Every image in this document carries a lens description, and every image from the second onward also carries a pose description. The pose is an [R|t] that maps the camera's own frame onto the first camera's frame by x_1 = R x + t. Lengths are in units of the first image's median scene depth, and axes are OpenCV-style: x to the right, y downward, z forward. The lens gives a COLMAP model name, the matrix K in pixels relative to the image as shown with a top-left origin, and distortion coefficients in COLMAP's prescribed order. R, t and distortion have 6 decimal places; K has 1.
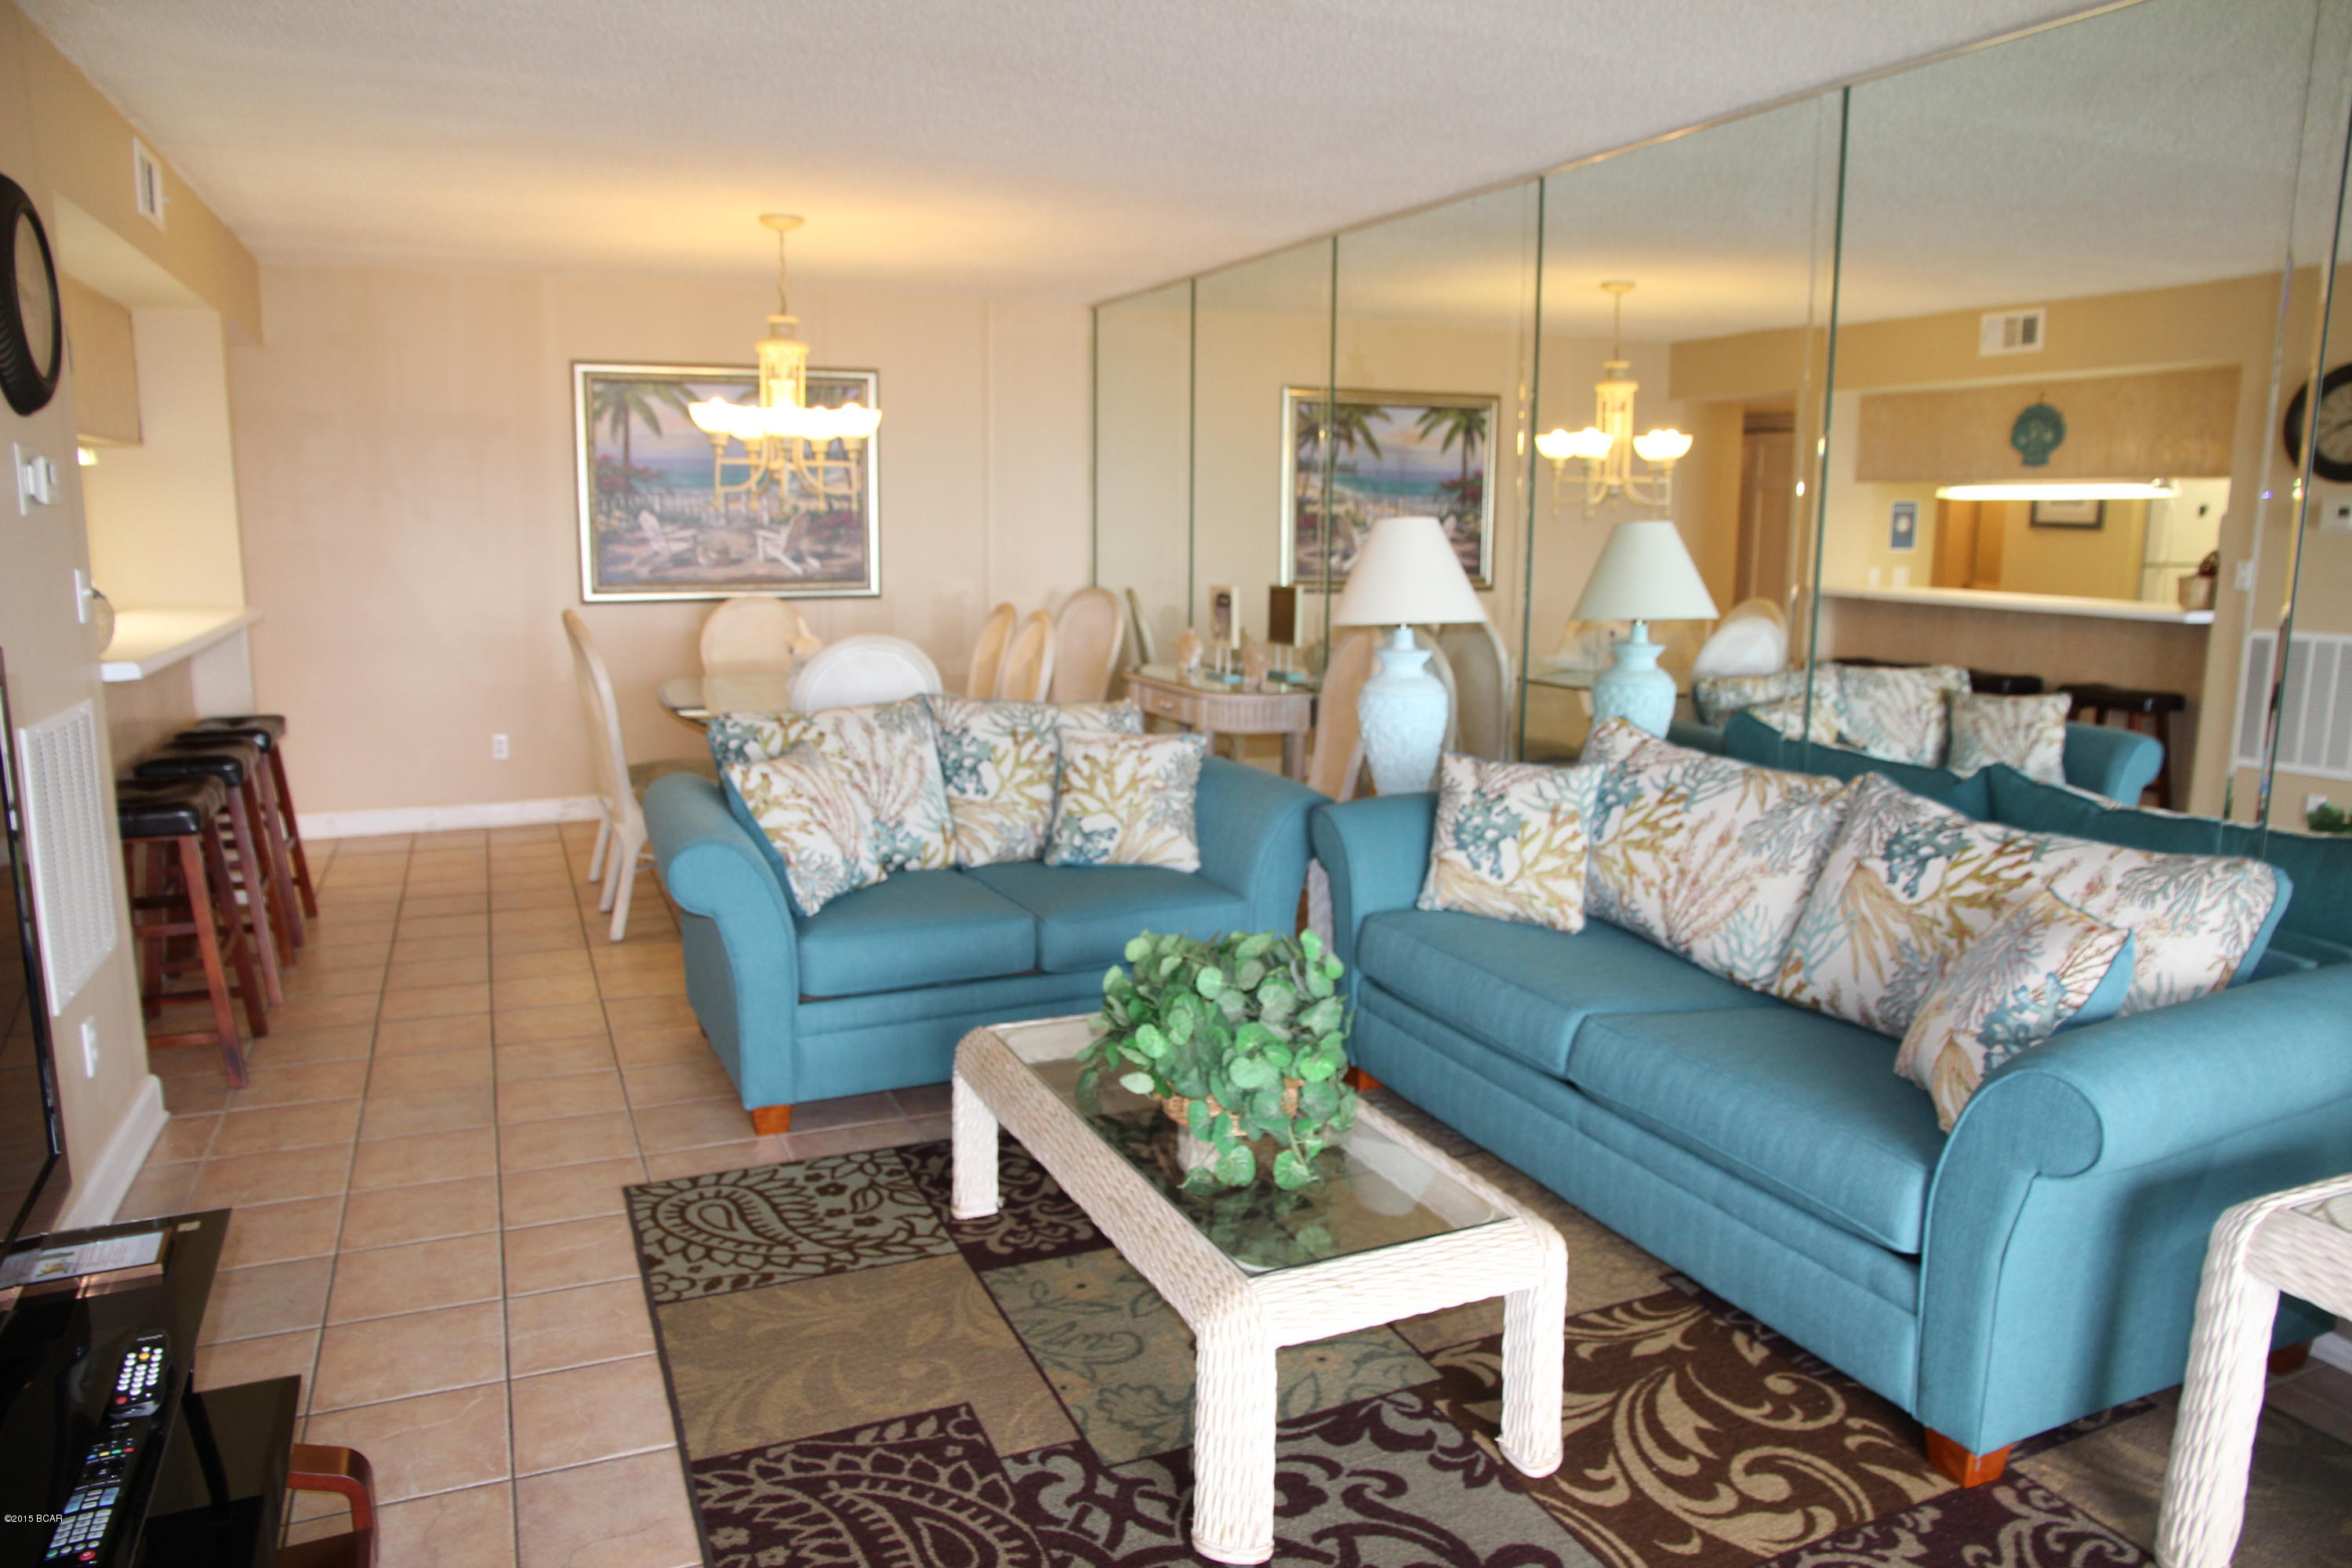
lens RADIAL K [[1603.1, 0, 1202.6], [0, 1603.1, 789.9], [0, 0, 1]] dist [-0.115158, 0.071839]
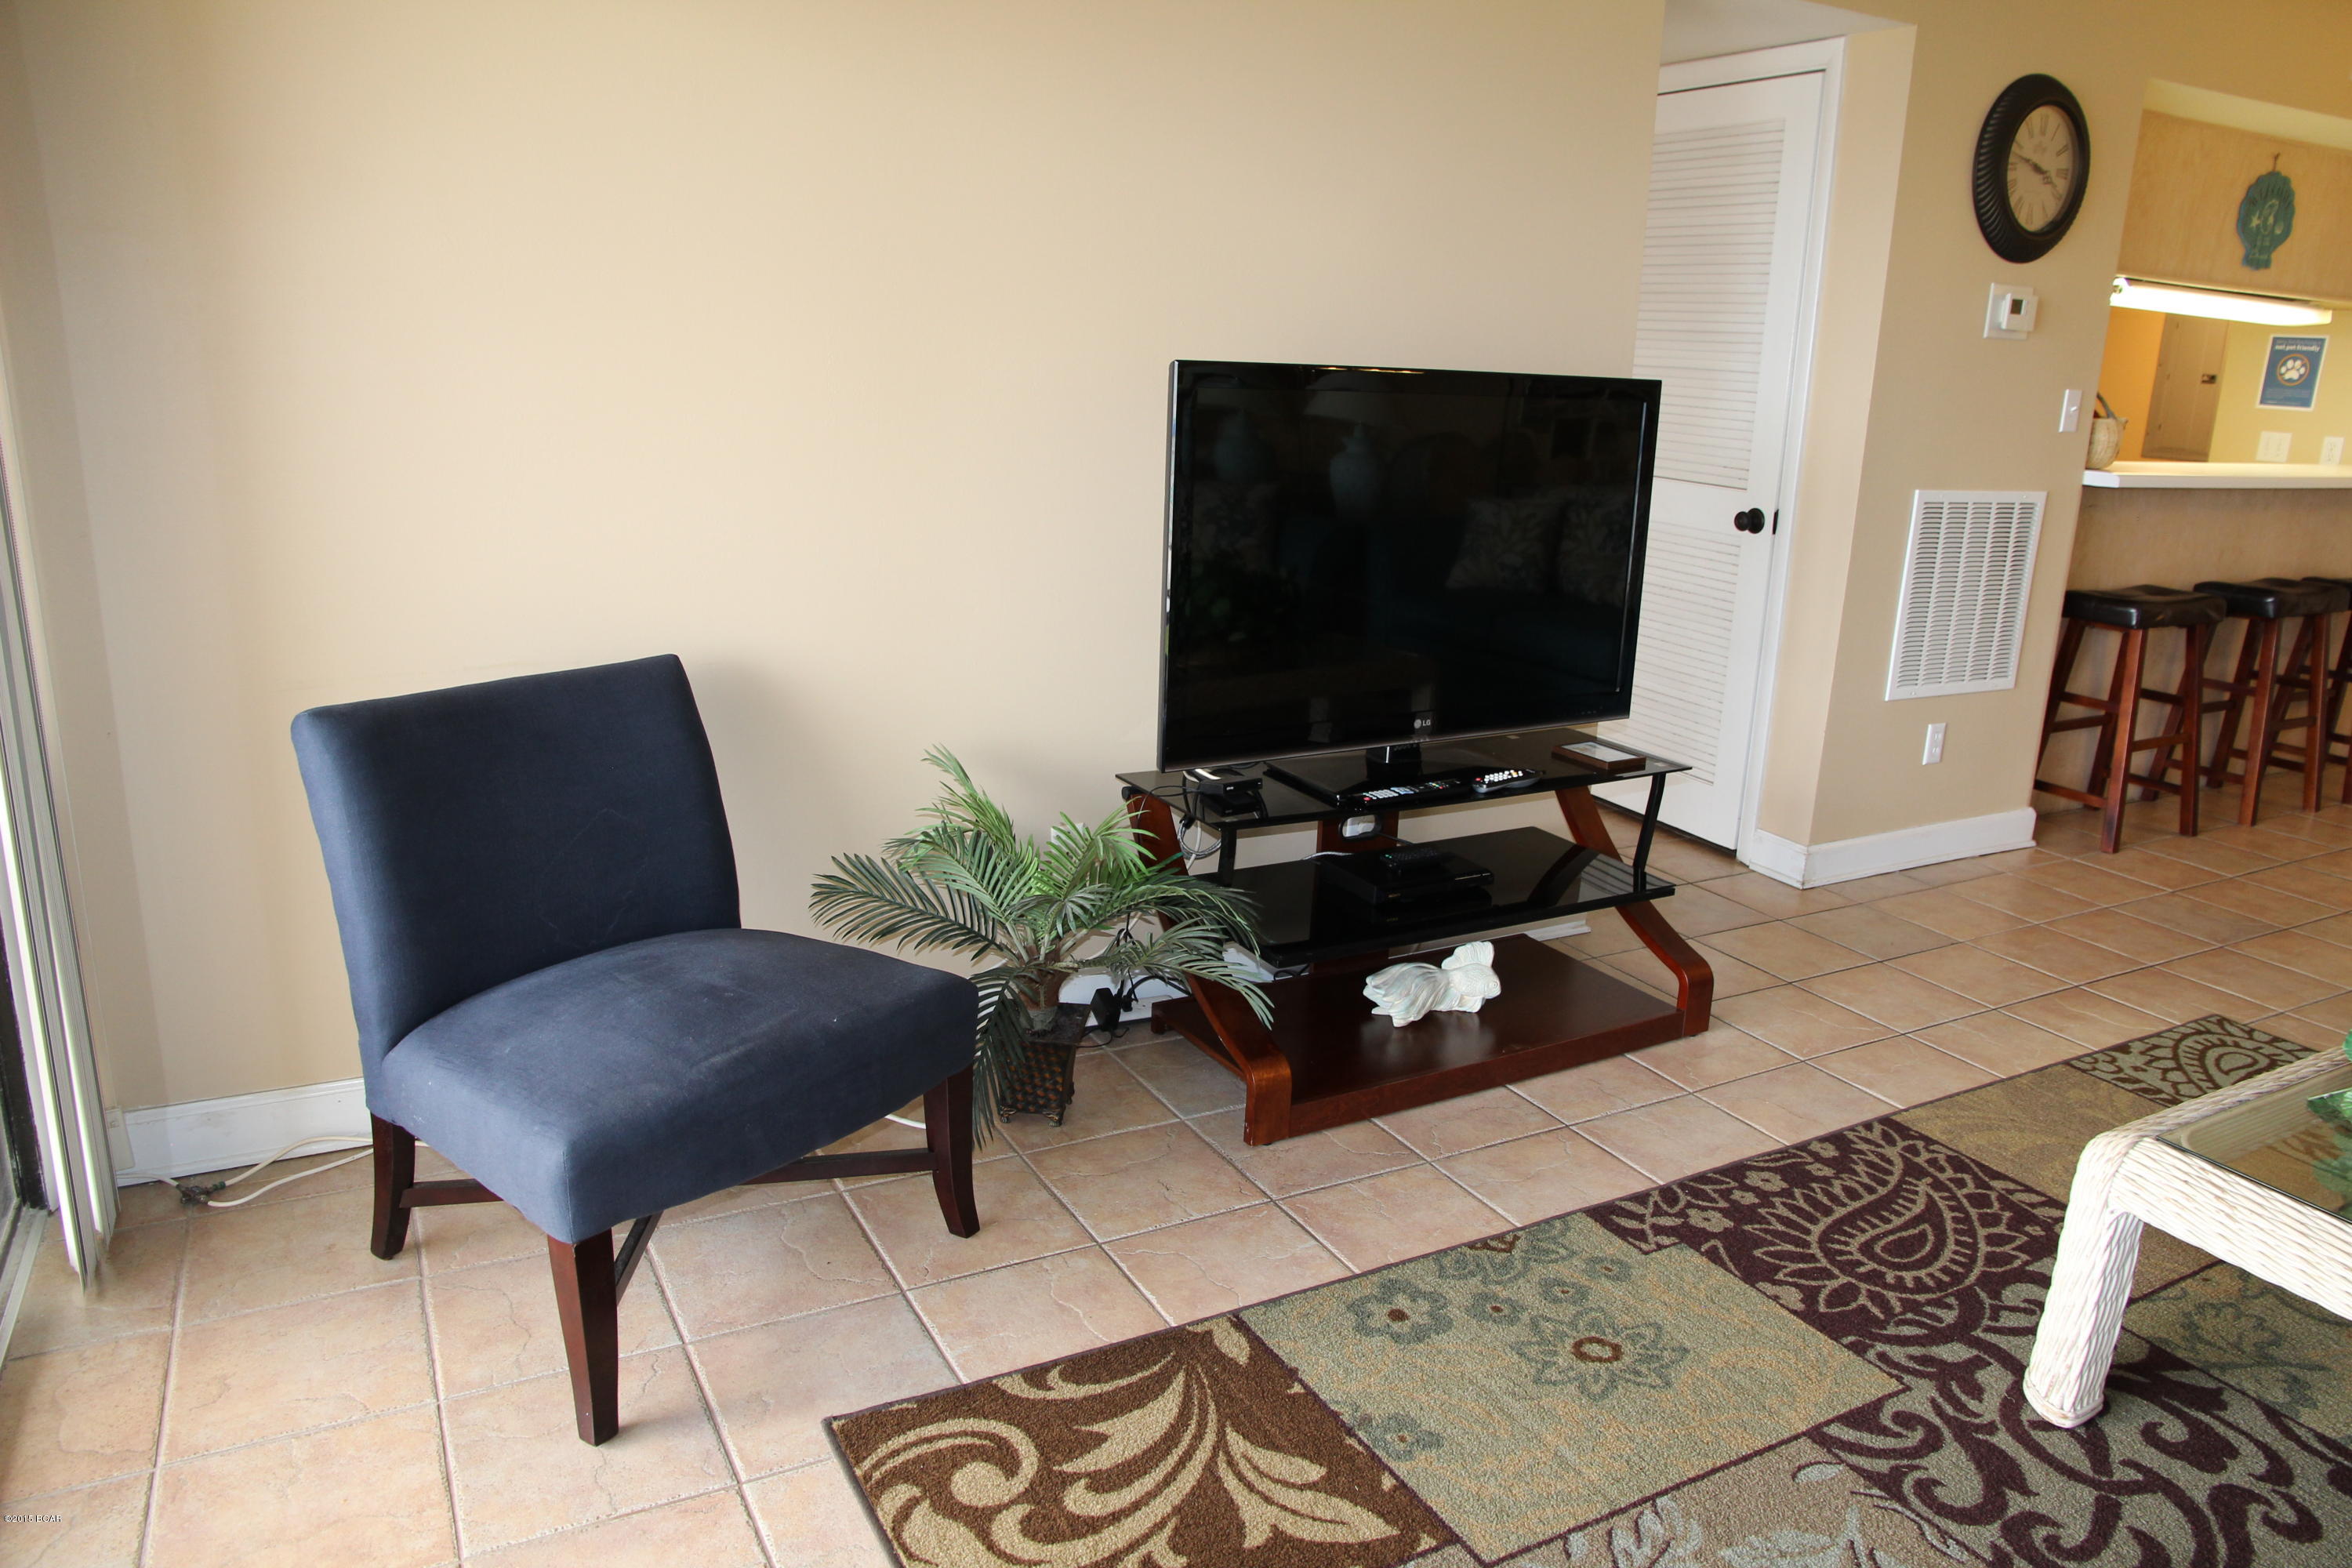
lens RADIAL K [[1625.9, 0, 1207.4], [0, 1625.9, 792.9], [0, 0, 1]] dist [-0.116540, 0.088779]
pose [[0.076143, 0.254410, -0.964094, 0.437474], [-0.207922, 0.949697, 0.234189, 0.011969], [0.975177, 0.182624, 0.125211, 0.175440]]
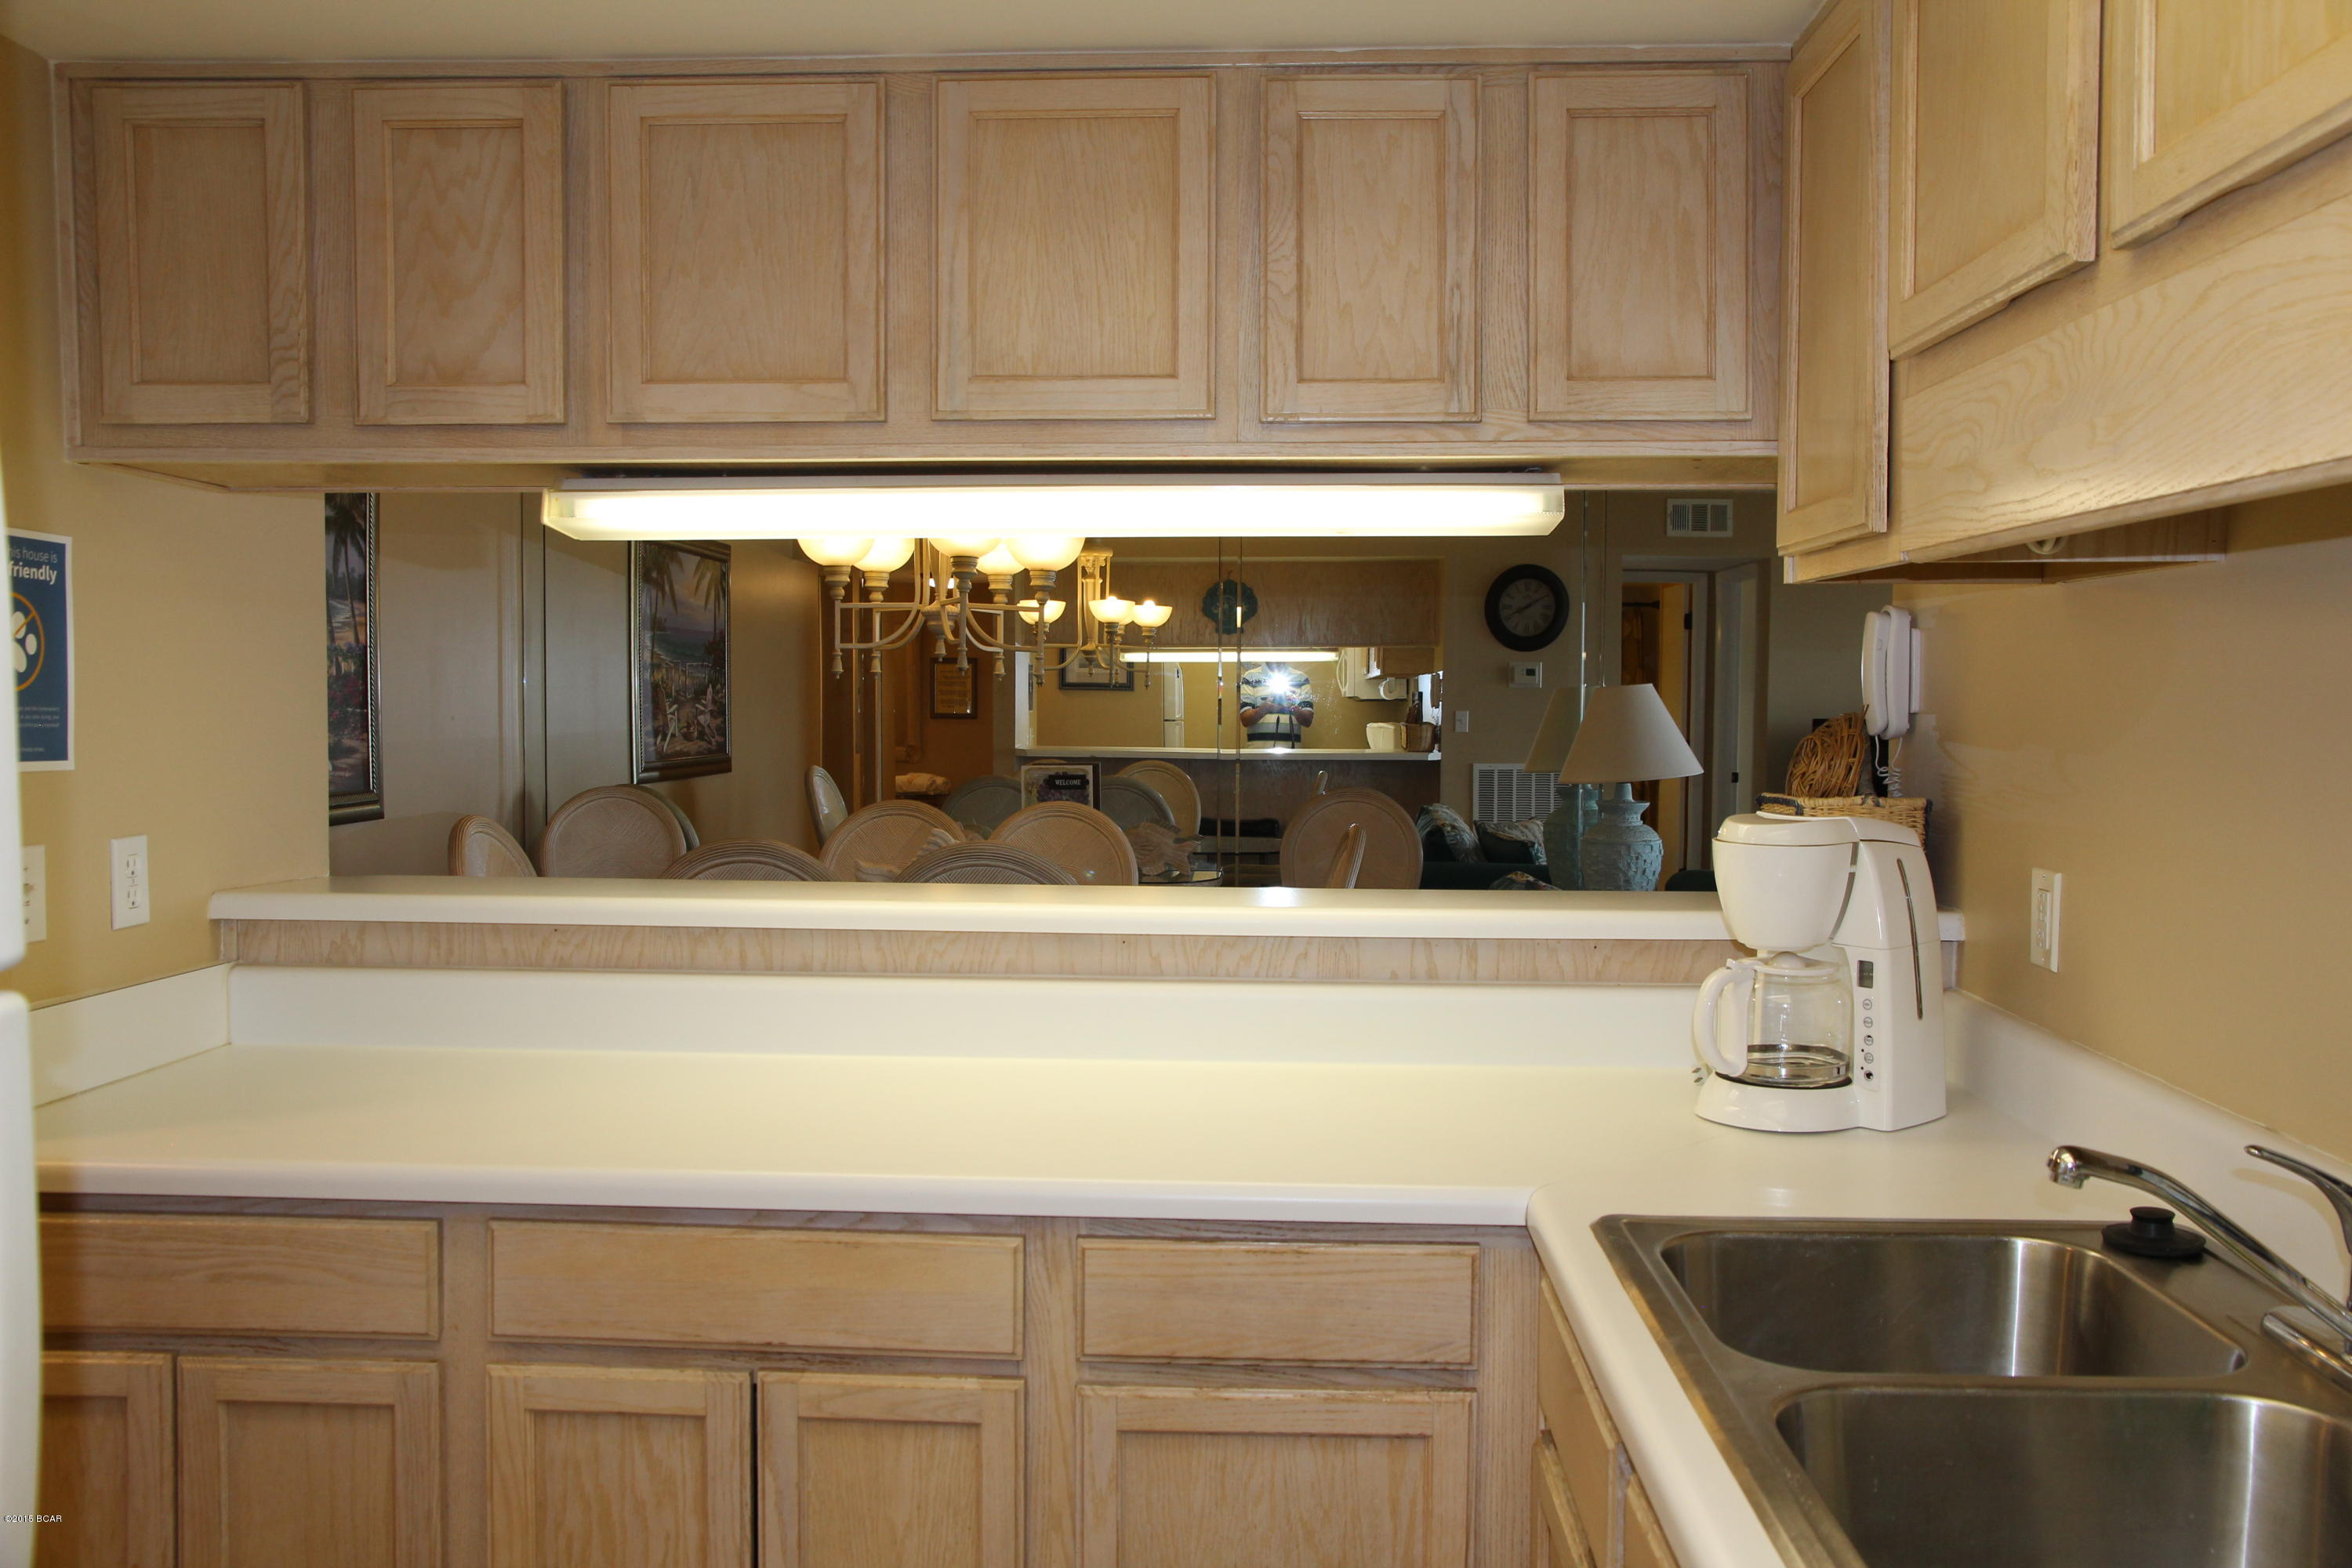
lens RADIAL K [[1885.3, 0, 1202.3], [0, 1885.3, 742.6], [0, 0, 1]] dist [-0.066687, 0.100991]
pose [[0.452220, -0.029421, 0.891421, -1.351641], [0.151754, 0.987421, -0.044395, -0.137194], [-0.878901, 0.155353, 0.450997, 0.782569]]
